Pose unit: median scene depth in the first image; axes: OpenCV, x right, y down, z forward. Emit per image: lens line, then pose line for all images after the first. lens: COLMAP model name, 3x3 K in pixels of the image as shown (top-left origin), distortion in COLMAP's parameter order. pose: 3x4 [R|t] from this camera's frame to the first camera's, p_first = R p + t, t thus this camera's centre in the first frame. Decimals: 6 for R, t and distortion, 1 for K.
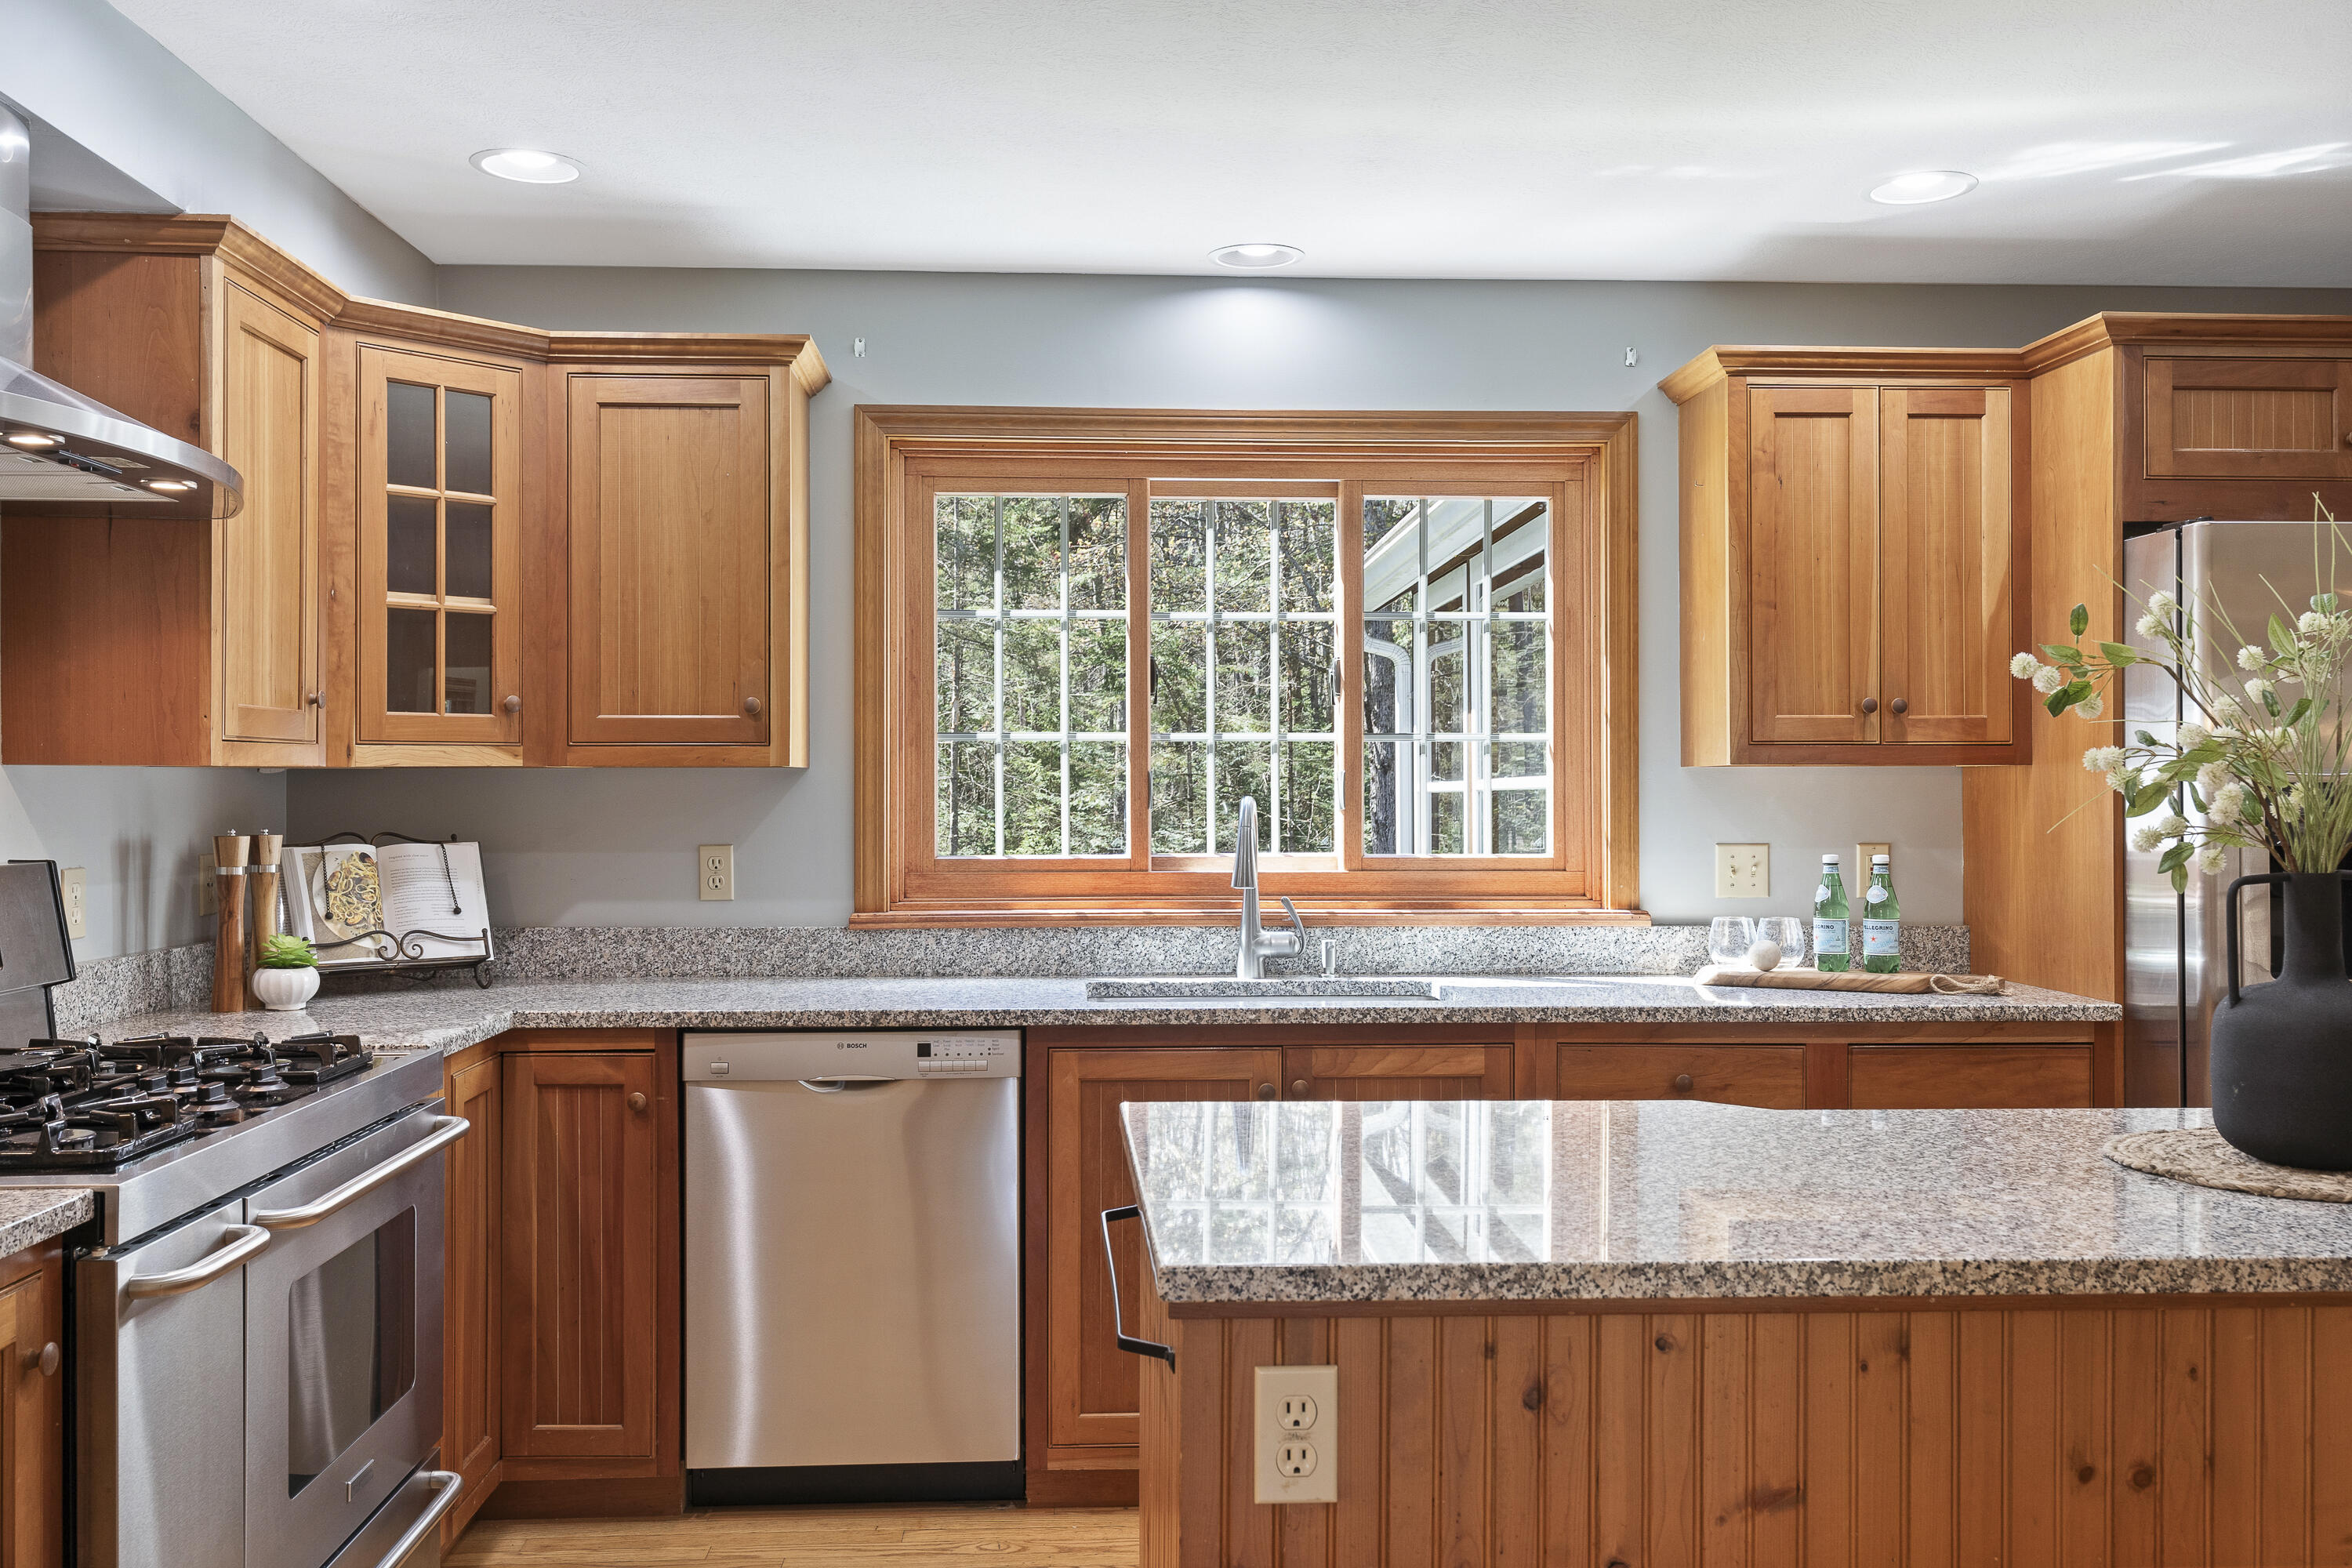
lens RADIAL K [[1953.3, 0, 1172.9], [0, 1953.3, 781.5], [0, 0, 1]] dist [-0.004672, 0.010812]
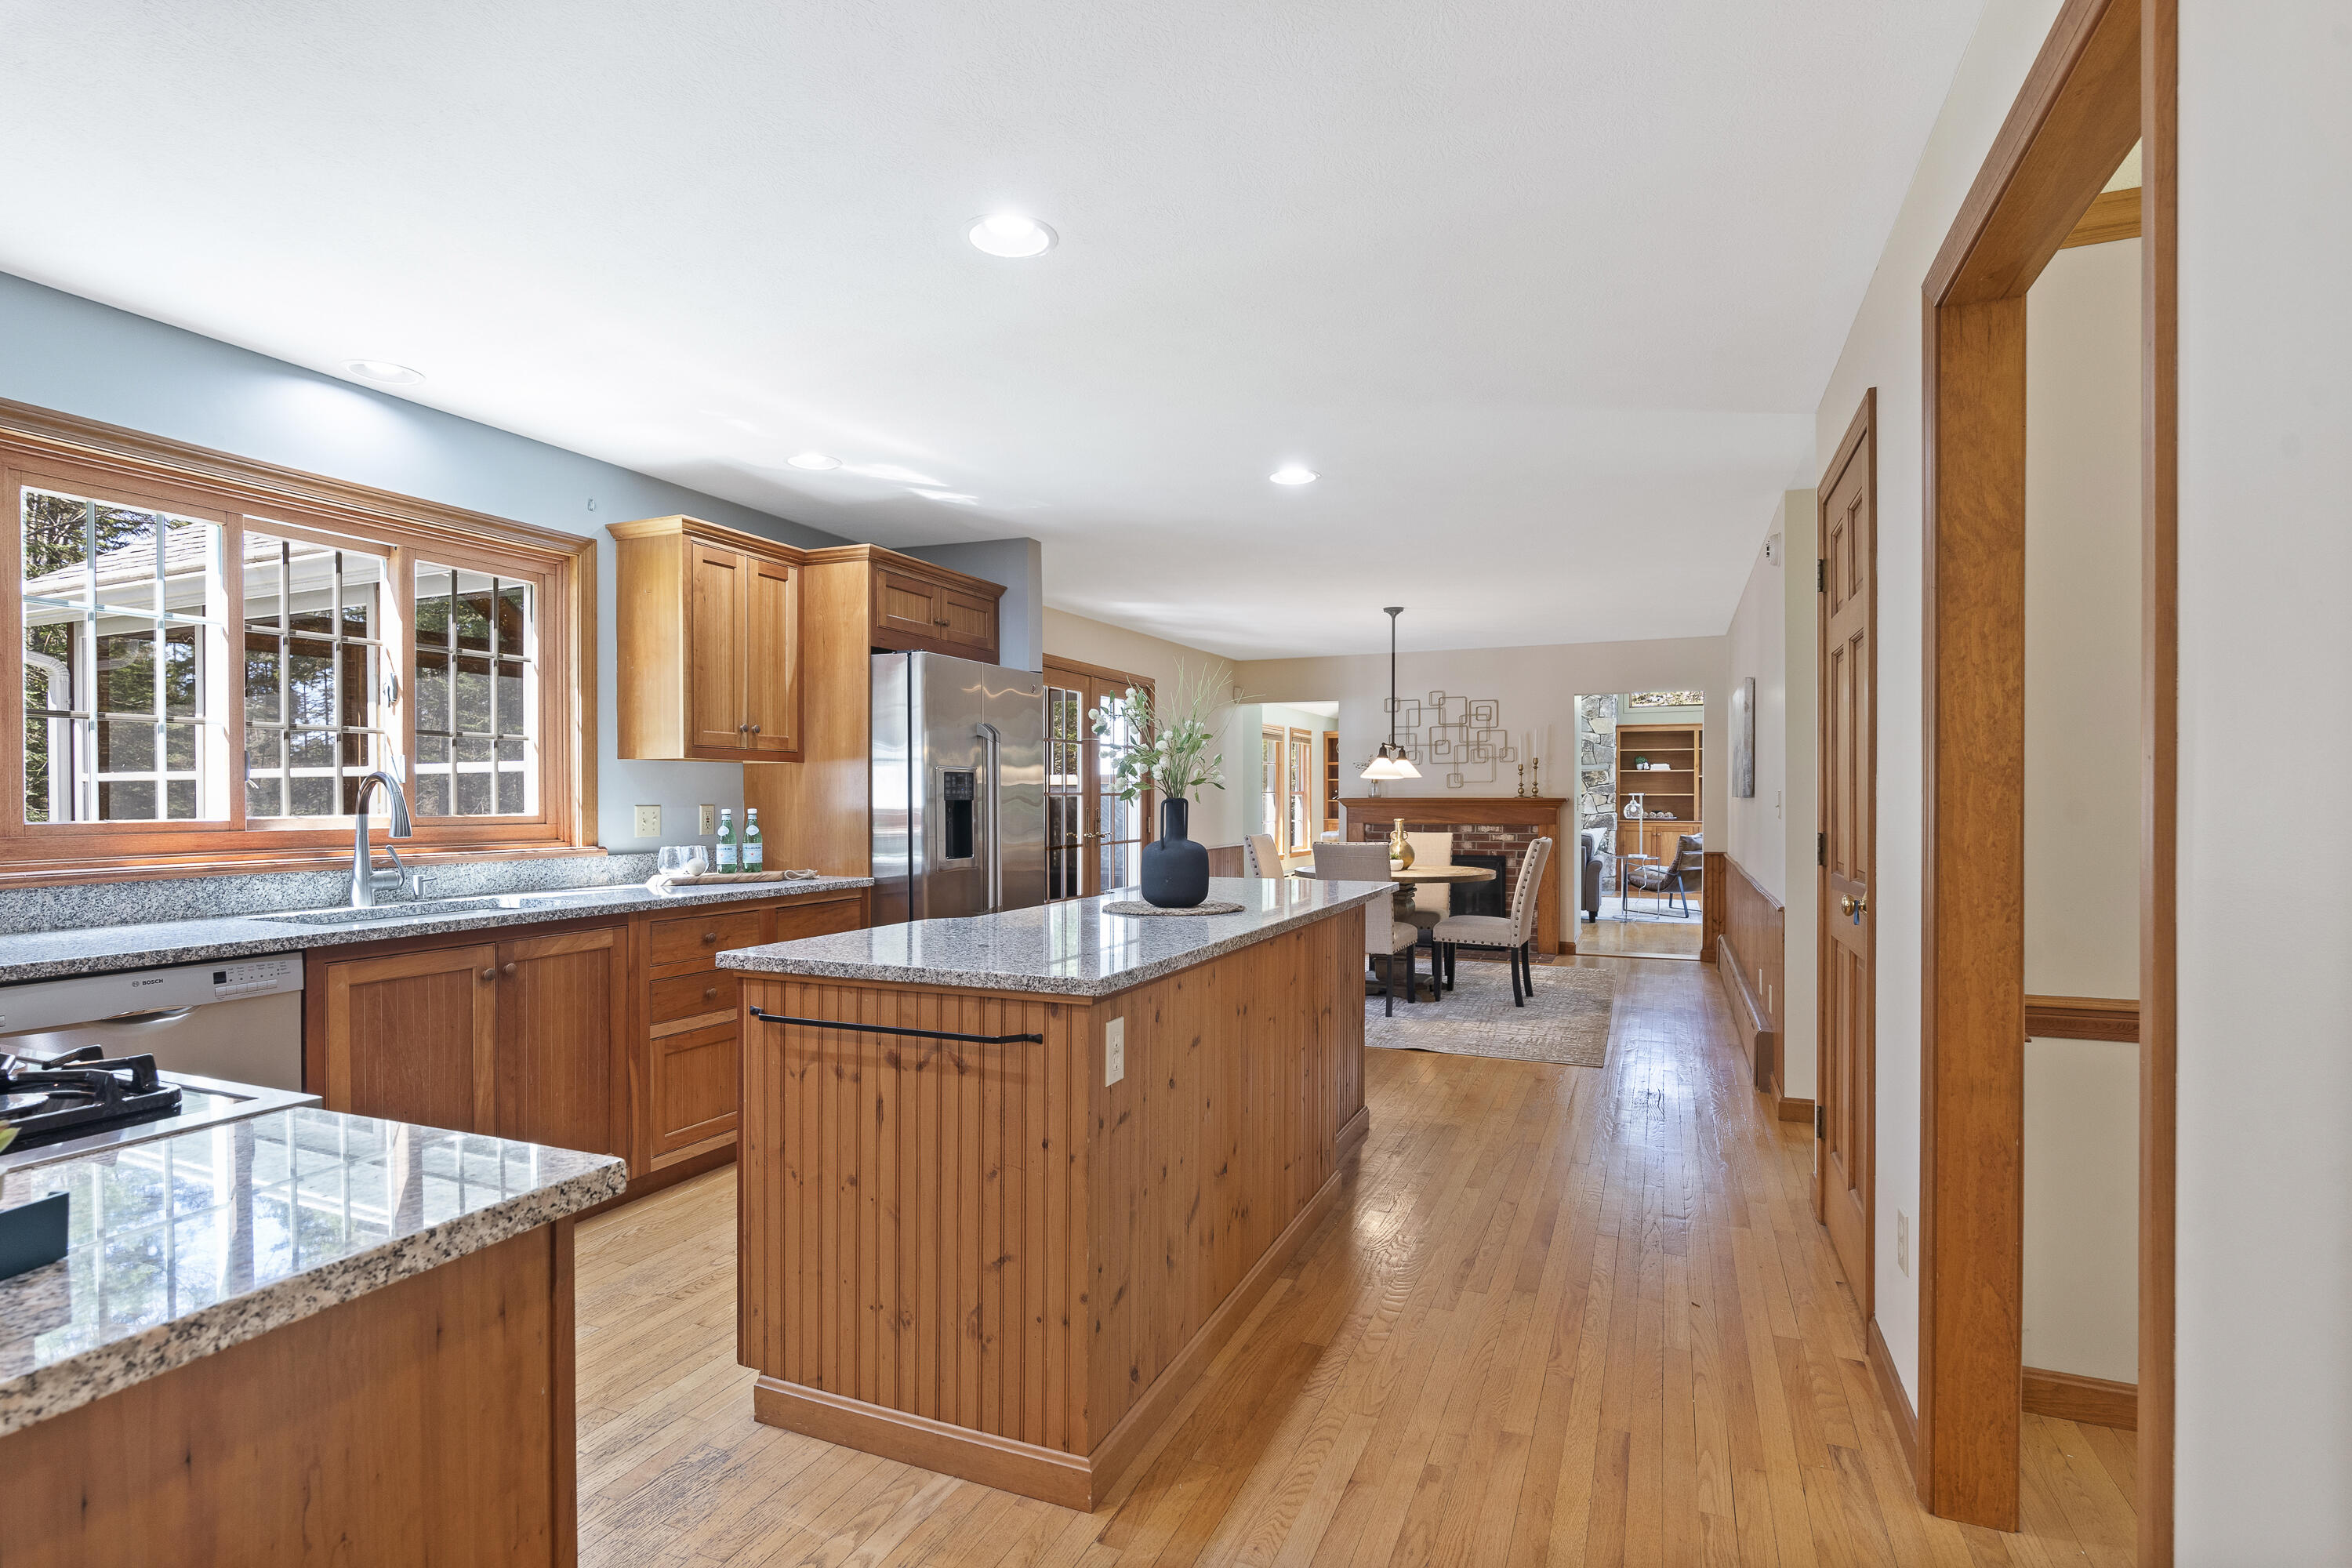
lens RADIAL K [[1151.1, 0, 1177.2], [0, 1151.1, 804.0], [0, 0, 1]] dist [-0.016362, 0.002963]
pose [[0.433653, -0.005871, 0.901061, -0.456432], [-0.005640, 0.999941, 0.009230, 0.020981], [-0.901062, -0.009085, 0.433595, 0.166135]]
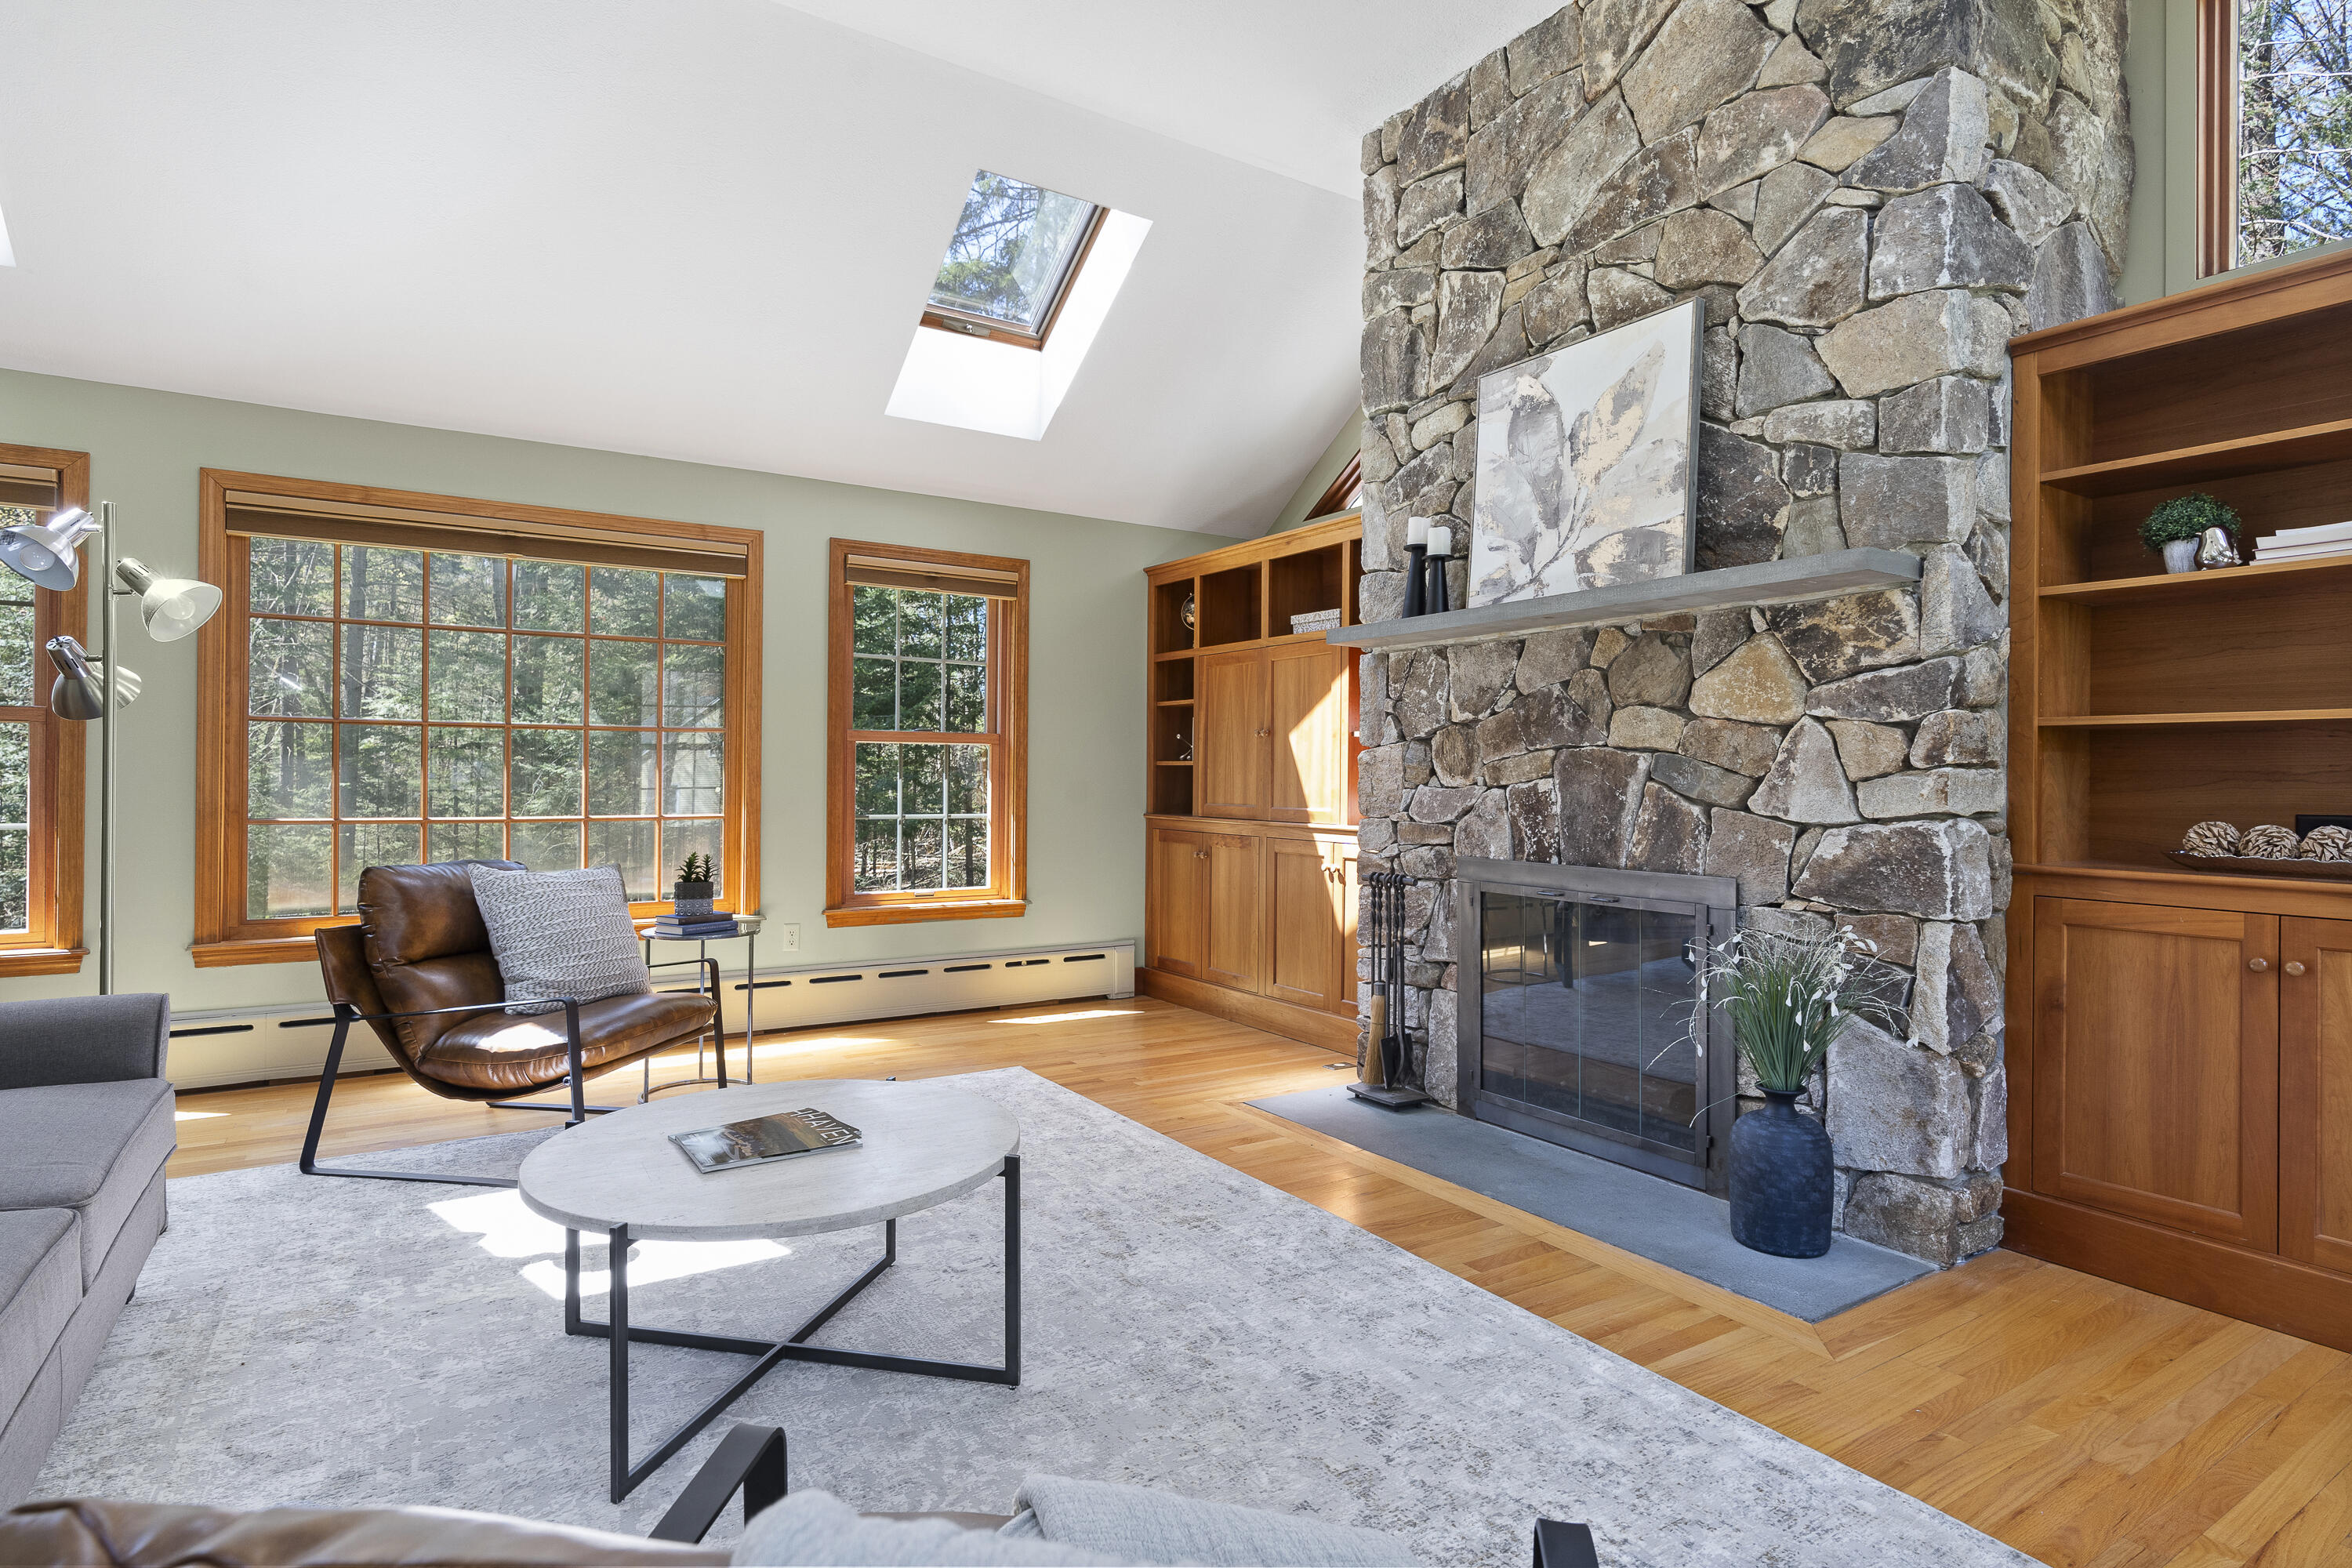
lens RADIAL K [[1207.2, 0, 1171.0], [0, 1207.2, 773.9], [0, 0, 1]] dist [-0.007469, 0.002192]
pose [[0.871307, 0.009044, 0.490655, 2.607824], [-0.012365, 0.999917, 0.003526, 0.050459], [-0.490583, -0.009139, 0.871347, 0.122531]]
